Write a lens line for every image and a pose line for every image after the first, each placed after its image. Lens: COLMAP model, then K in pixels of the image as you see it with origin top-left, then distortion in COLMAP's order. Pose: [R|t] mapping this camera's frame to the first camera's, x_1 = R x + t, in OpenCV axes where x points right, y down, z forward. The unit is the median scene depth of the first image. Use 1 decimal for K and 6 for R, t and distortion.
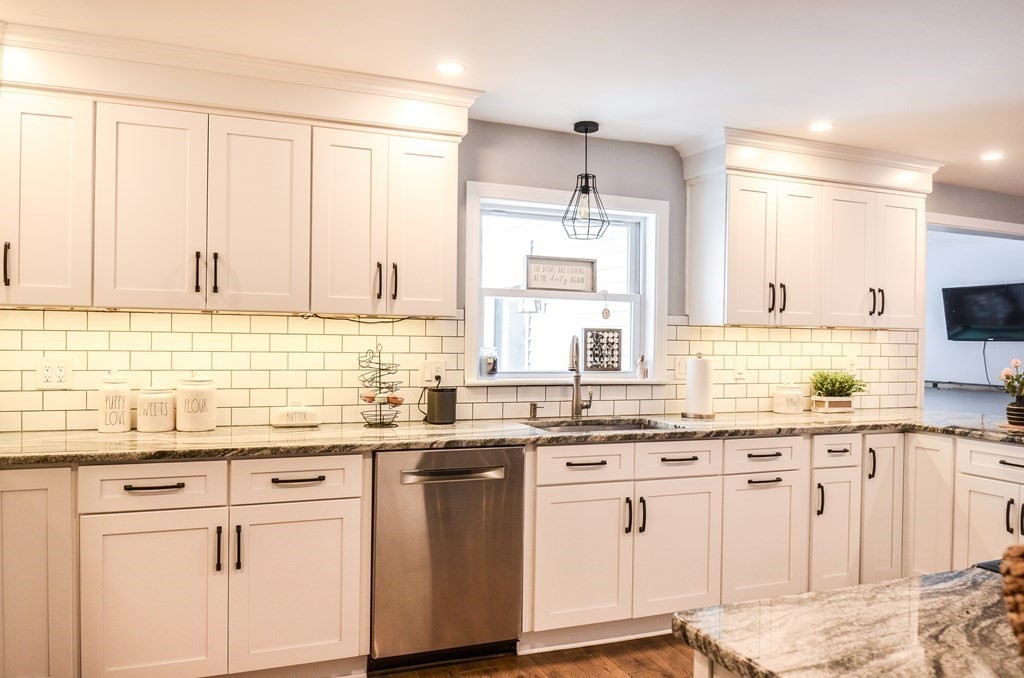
lens RADIAL K [[717.0, 0, 512.0], [0, 717.0, 339.0], [0, 0, 1]] dist [-0.001926, -0.038183]
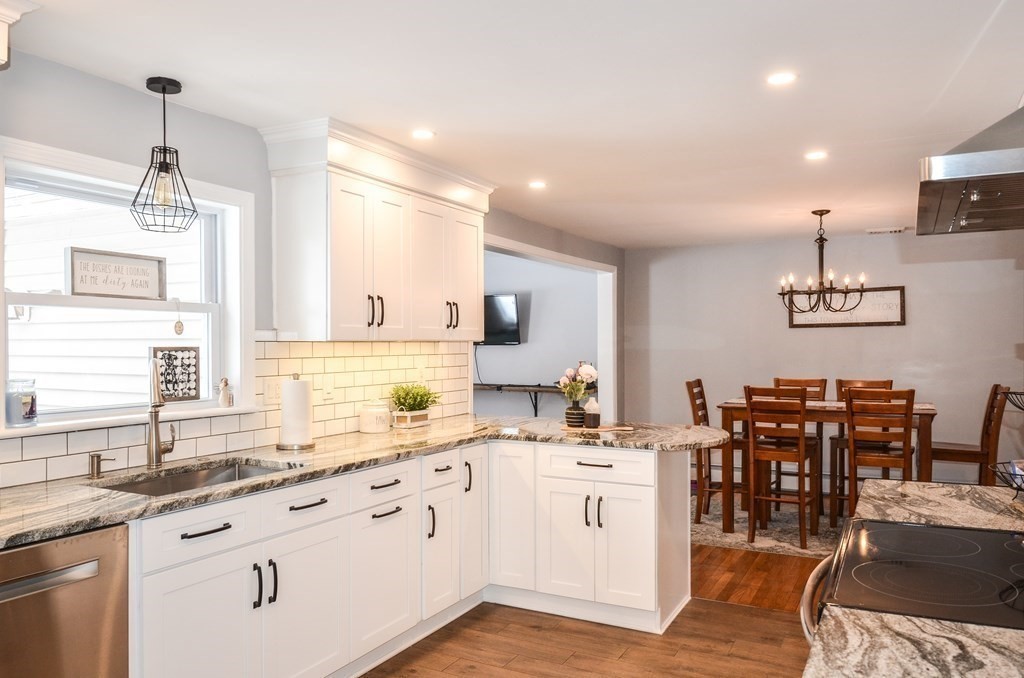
lens RADIAL K [[743.7, 0, 510.4], [0, 743.7, 346.4], [0, 0, 1]] dist [0.006133, -0.044334]
pose [[0.770577, -0.016588, 0.637131, -0.110653], [0.012181, 0.999862, 0.011300, -0.020166], [-0.637230, -0.000946, 0.770673, 0.142567]]
